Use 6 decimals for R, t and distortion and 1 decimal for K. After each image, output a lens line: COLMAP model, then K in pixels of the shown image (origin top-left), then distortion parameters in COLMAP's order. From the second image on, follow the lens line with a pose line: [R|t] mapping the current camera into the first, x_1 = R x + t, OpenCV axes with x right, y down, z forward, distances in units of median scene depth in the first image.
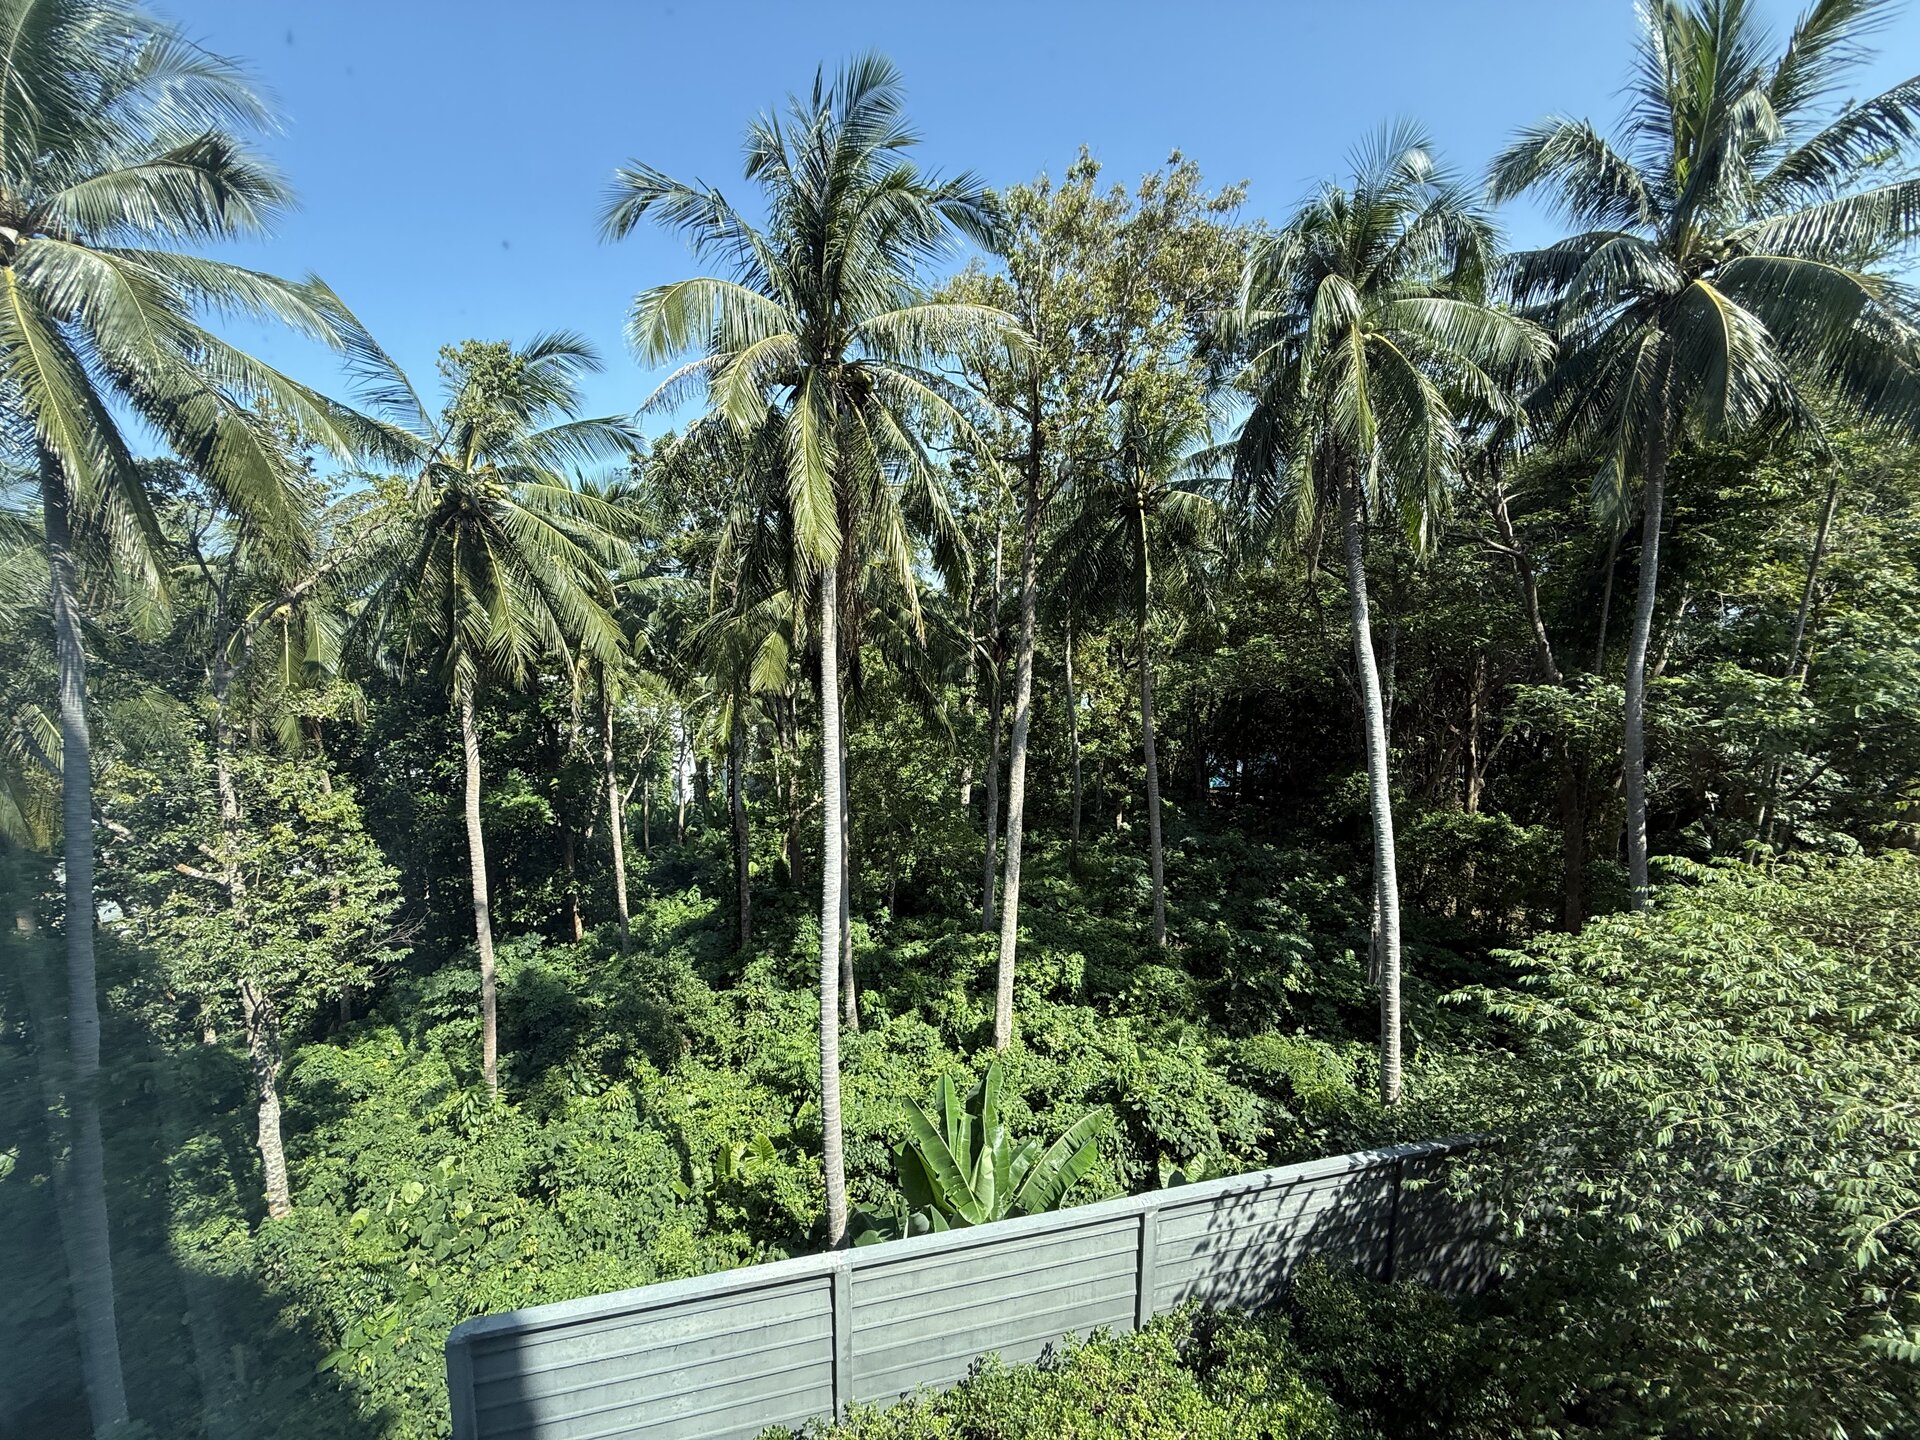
lens RADIAL K [[767.5, 0, 964.3], [0, 767.5, 713.0], [0, 0, 1]] dist [-0.001642, 0.000624]
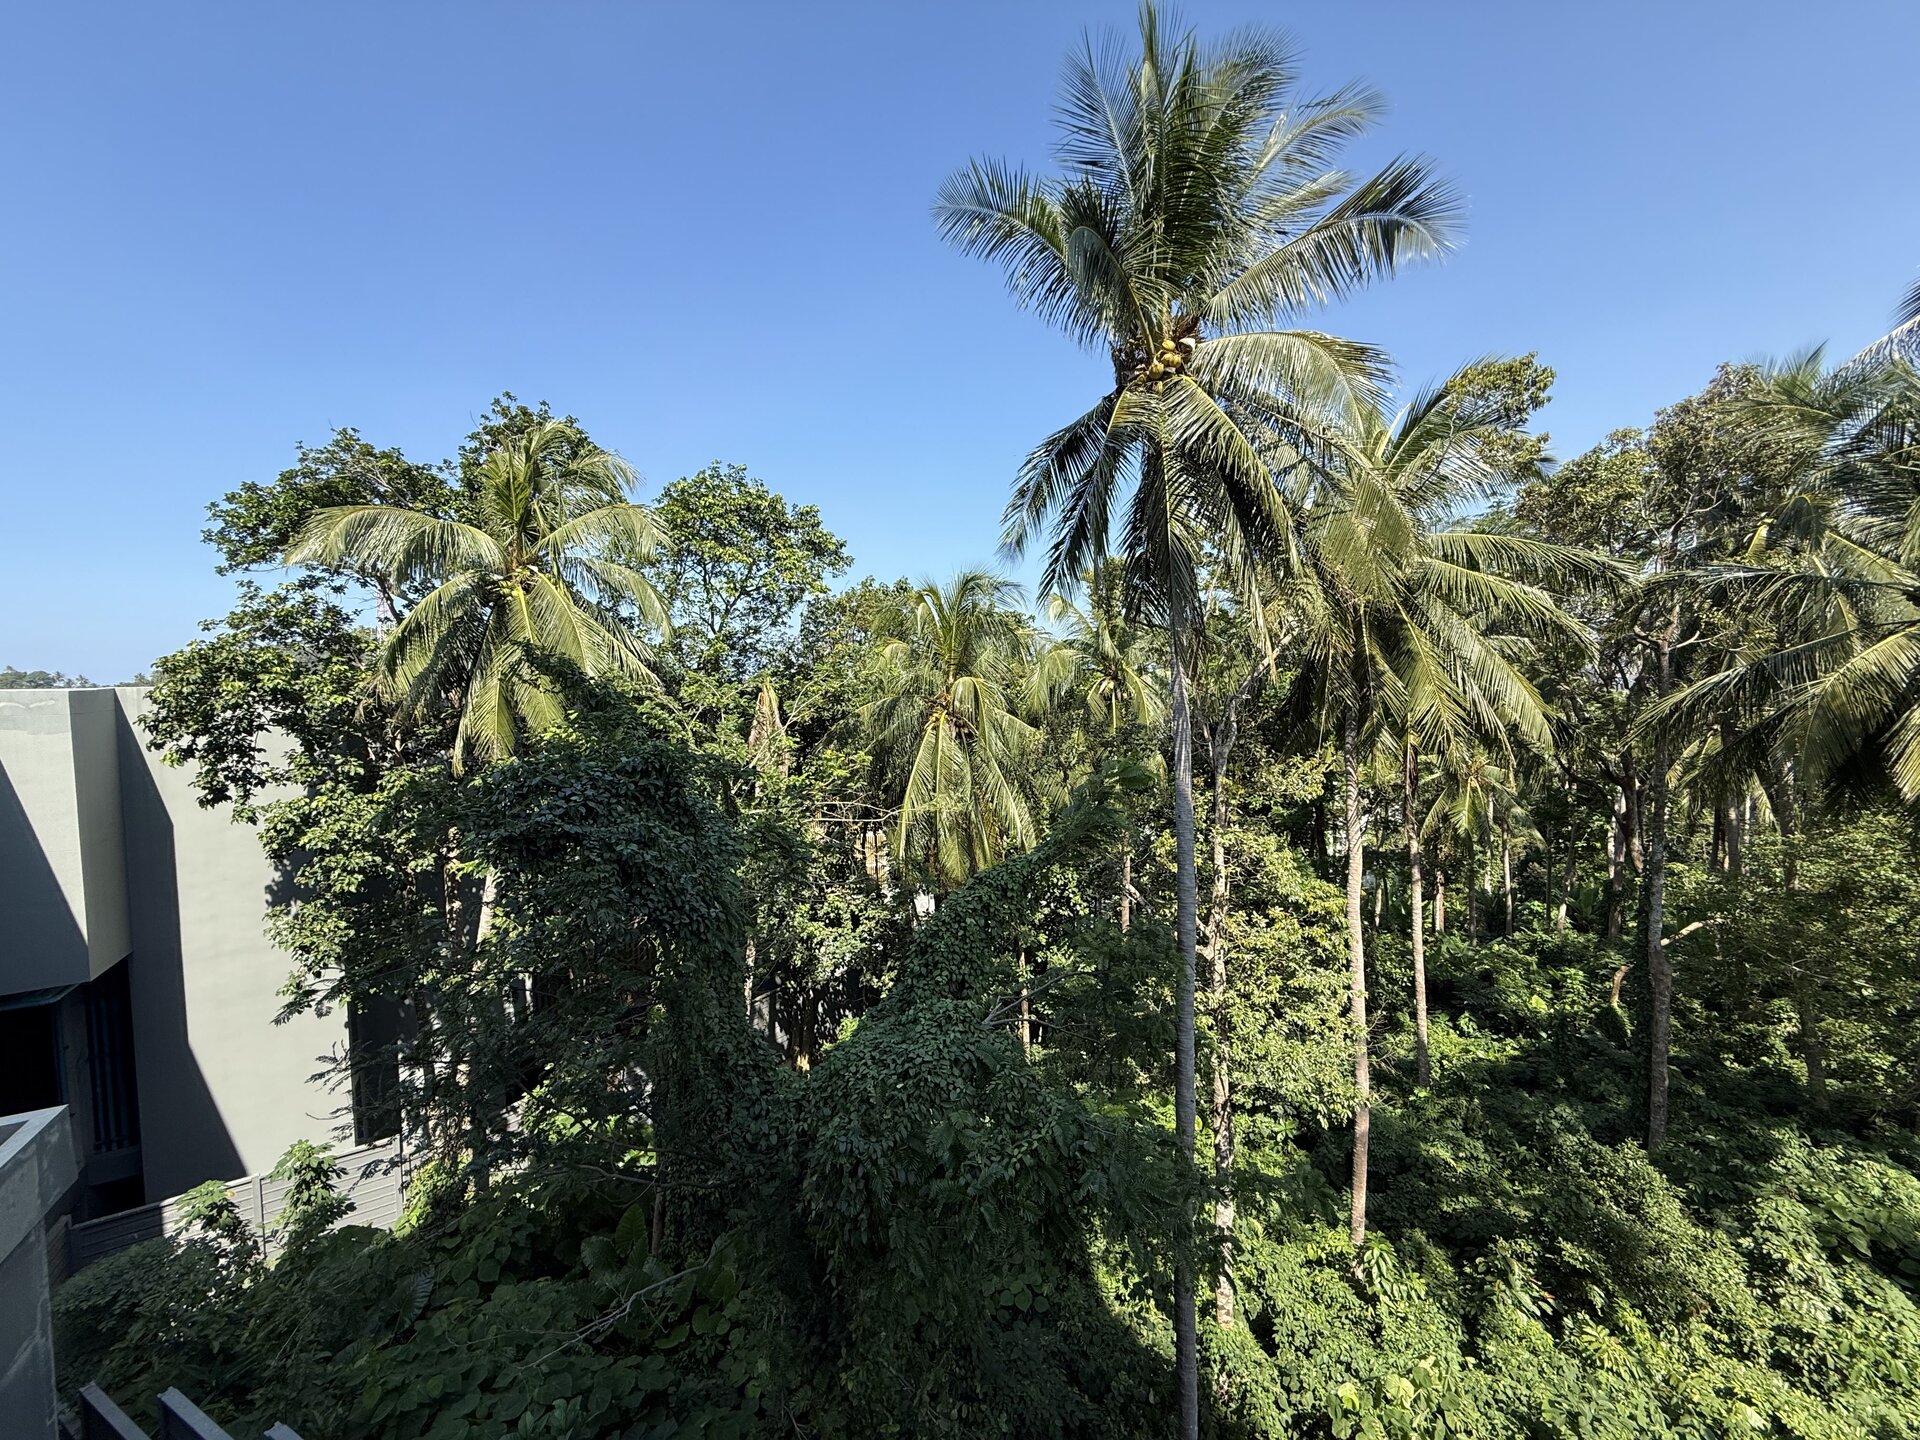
lens RADIAL K [[767.5, 0, 956.2], [0, 767.5, 723.0], [0, 0, 1]] dist [-0.001642, 0.000624]
pose [[0.751499, 0.009978, -0.659659, -0.428050], [-0.061685, 0.996568, -0.055200, -0.005954], [0.656844, 0.082174, 0.749535, 0.013804]]
